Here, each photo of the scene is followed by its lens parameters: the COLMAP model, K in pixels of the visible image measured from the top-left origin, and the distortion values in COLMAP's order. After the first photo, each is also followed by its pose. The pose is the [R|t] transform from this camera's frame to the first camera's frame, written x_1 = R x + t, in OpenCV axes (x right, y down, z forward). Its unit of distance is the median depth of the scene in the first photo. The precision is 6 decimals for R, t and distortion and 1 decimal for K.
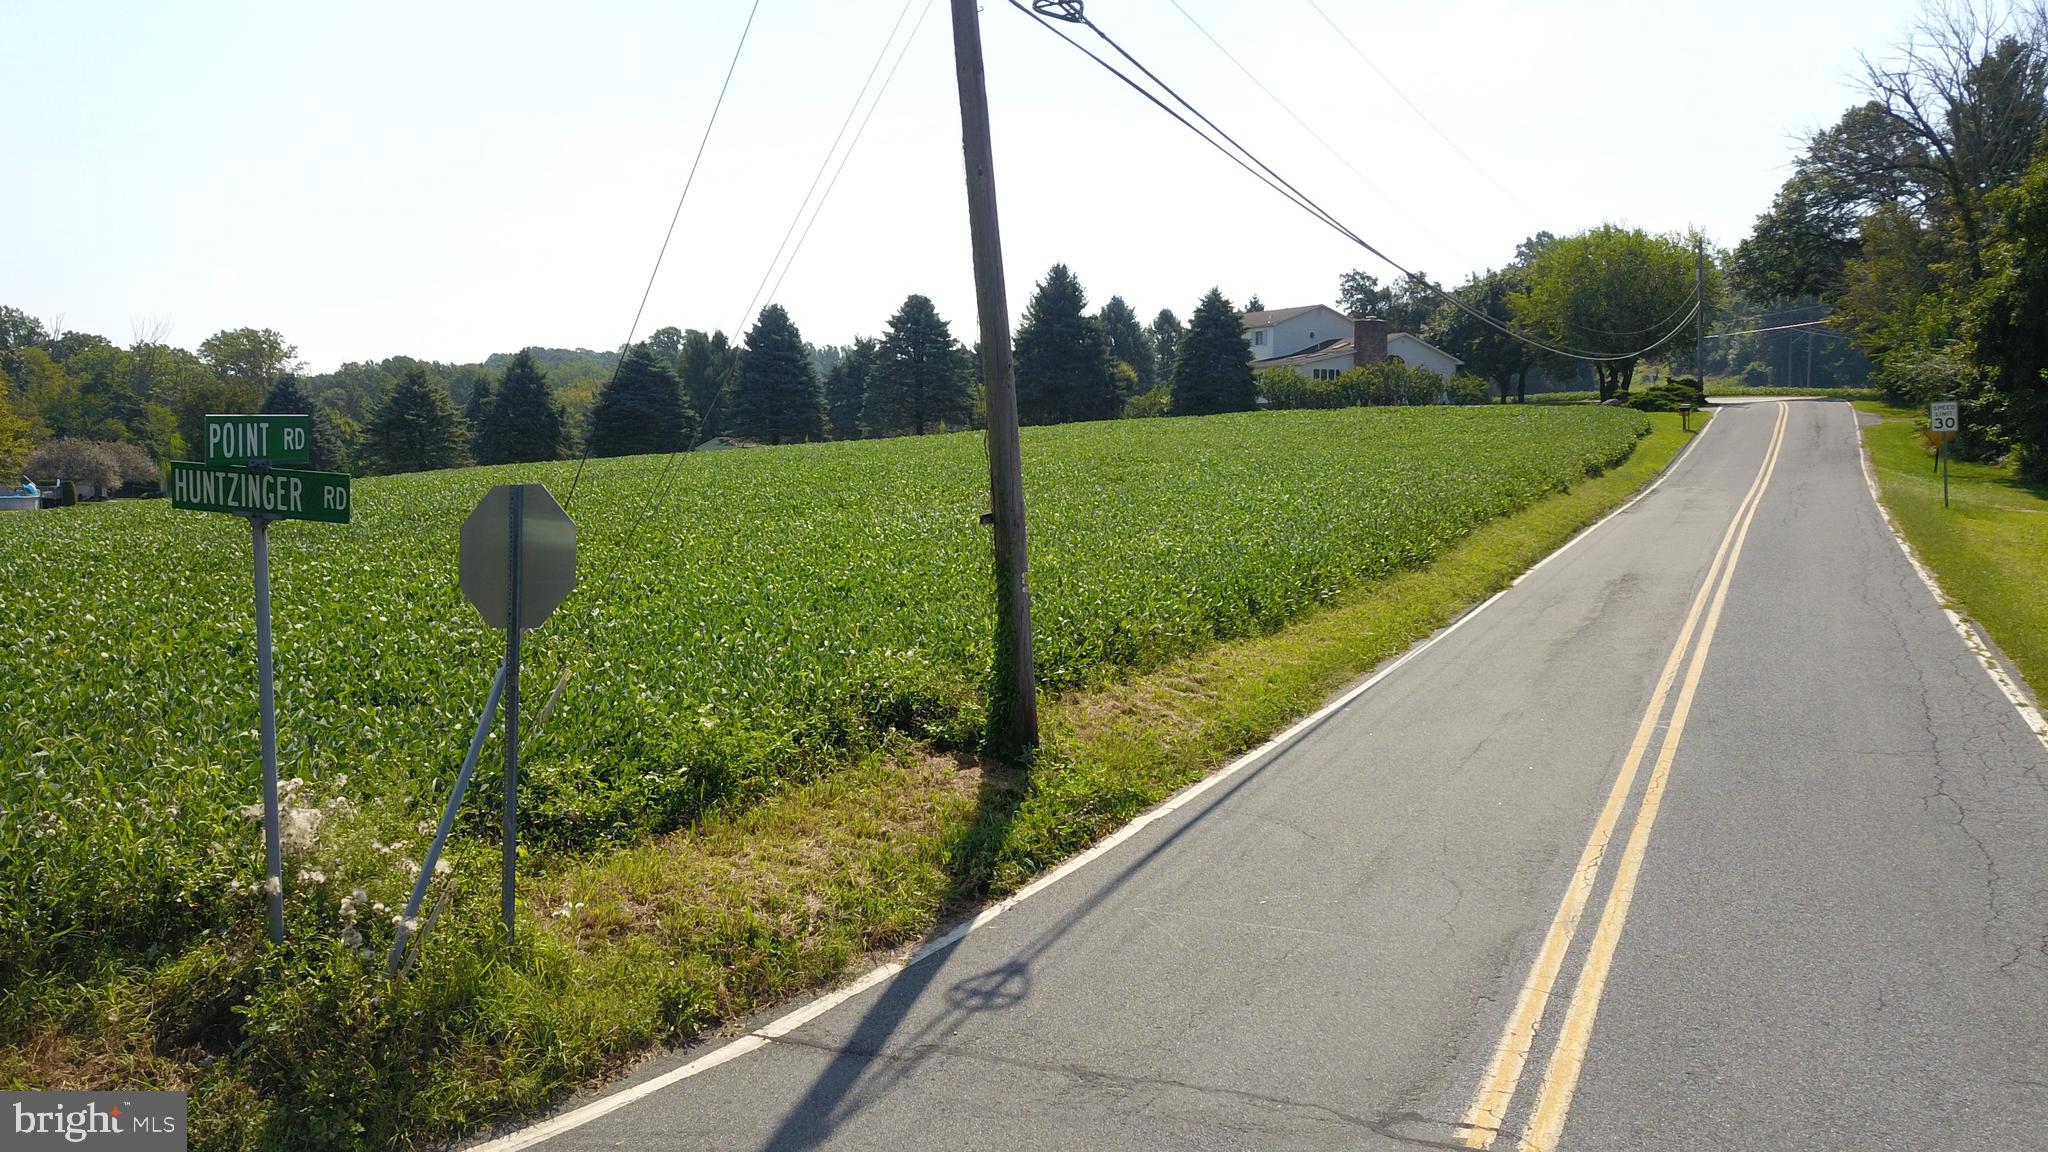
lens RADIAL K [[1568.6, 0, 1007.1], [0, 1568.6, 579.0], [0, 0, 1]] dist [0.023349, -0.027464]
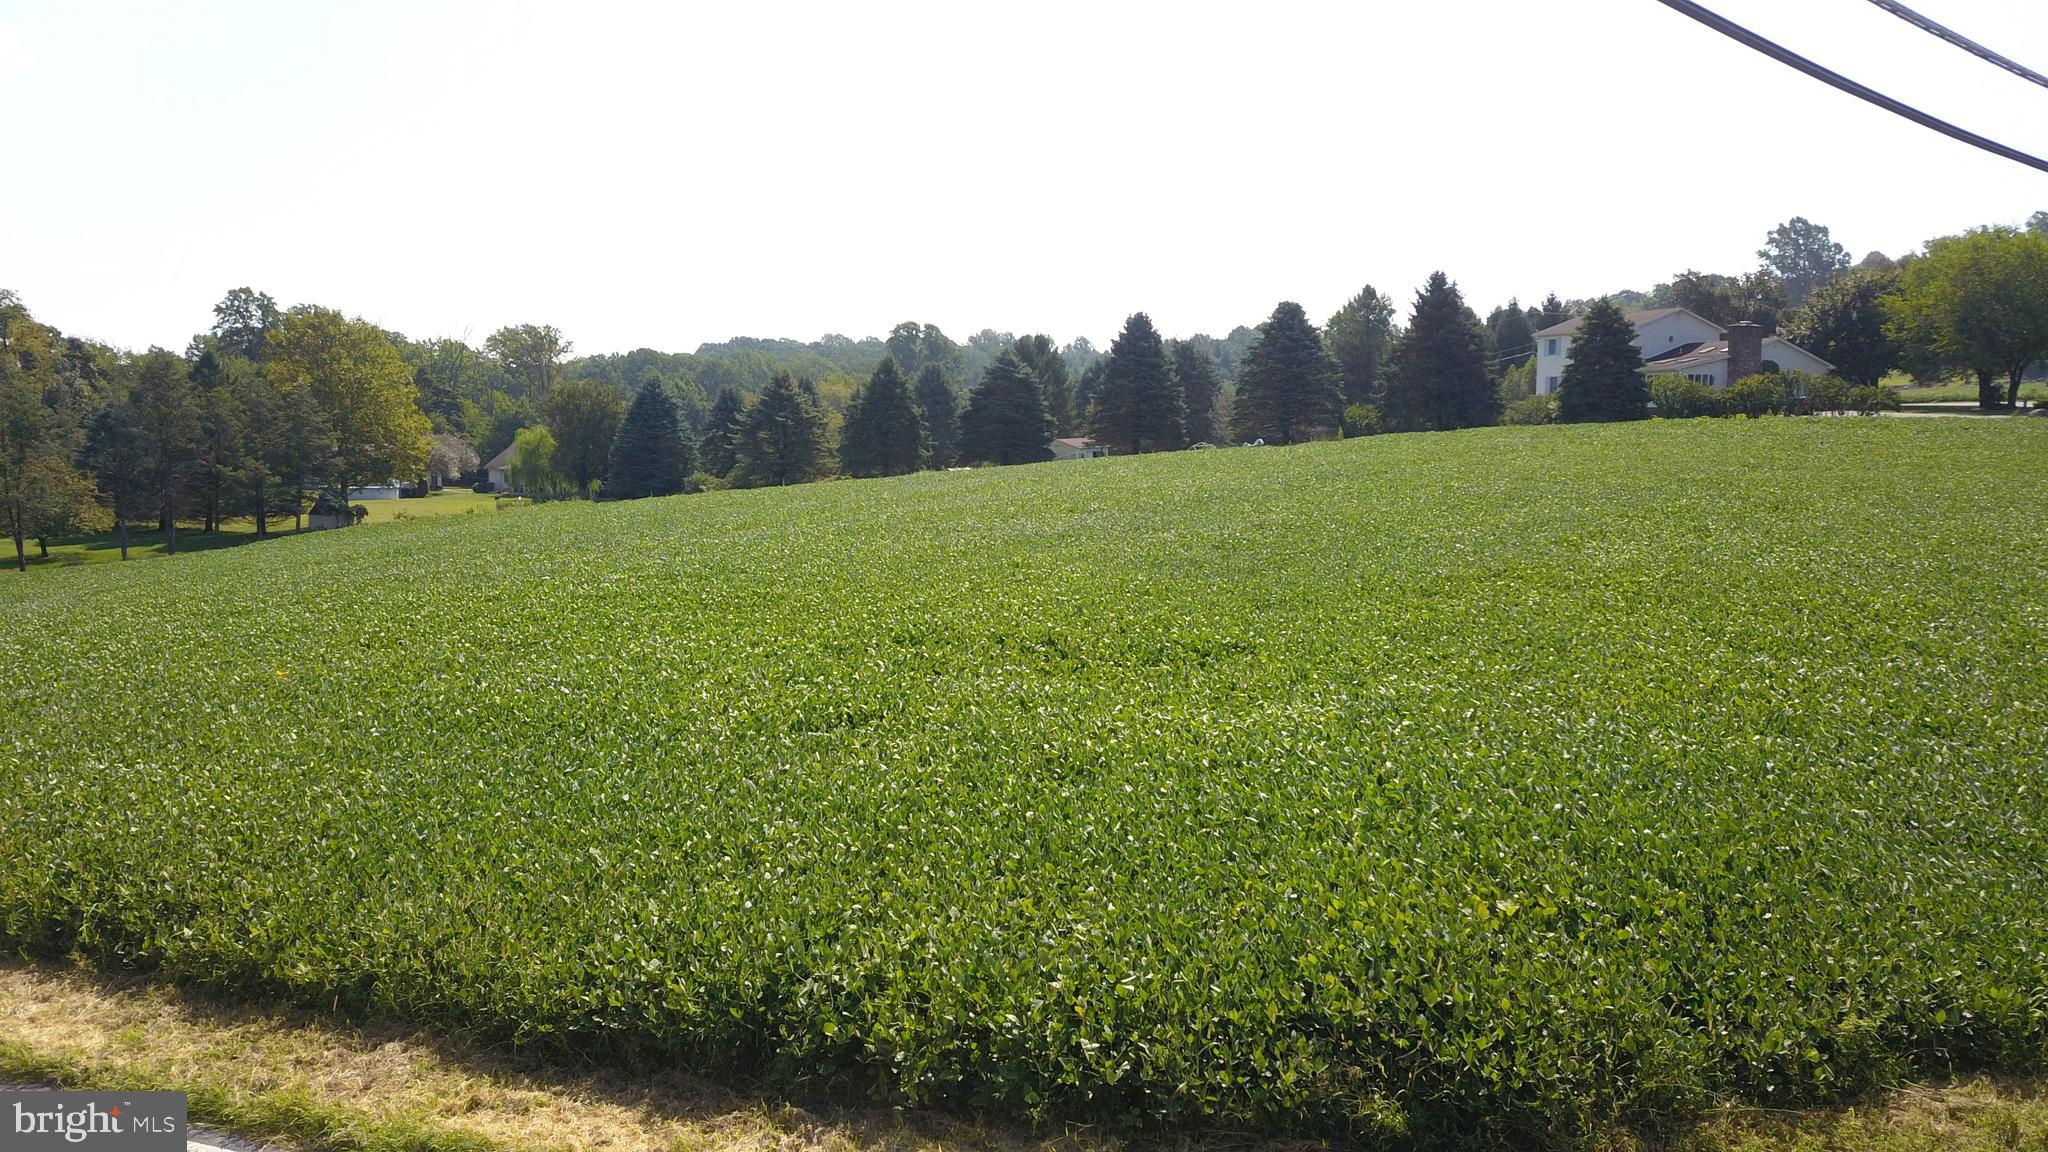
lens RADIAL K [[1568.6, 0, 1007.6], [0, 1568.6, 583.7], [0, 0, 1]] dist [0.023349, -0.027464]
pose [[0.994512, 0.014309, -0.103639, -0.164289], [-0.013088, 0.999837, 0.012457, -0.009649], [0.103800, -0.011032, 0.994537, -0.052951]]
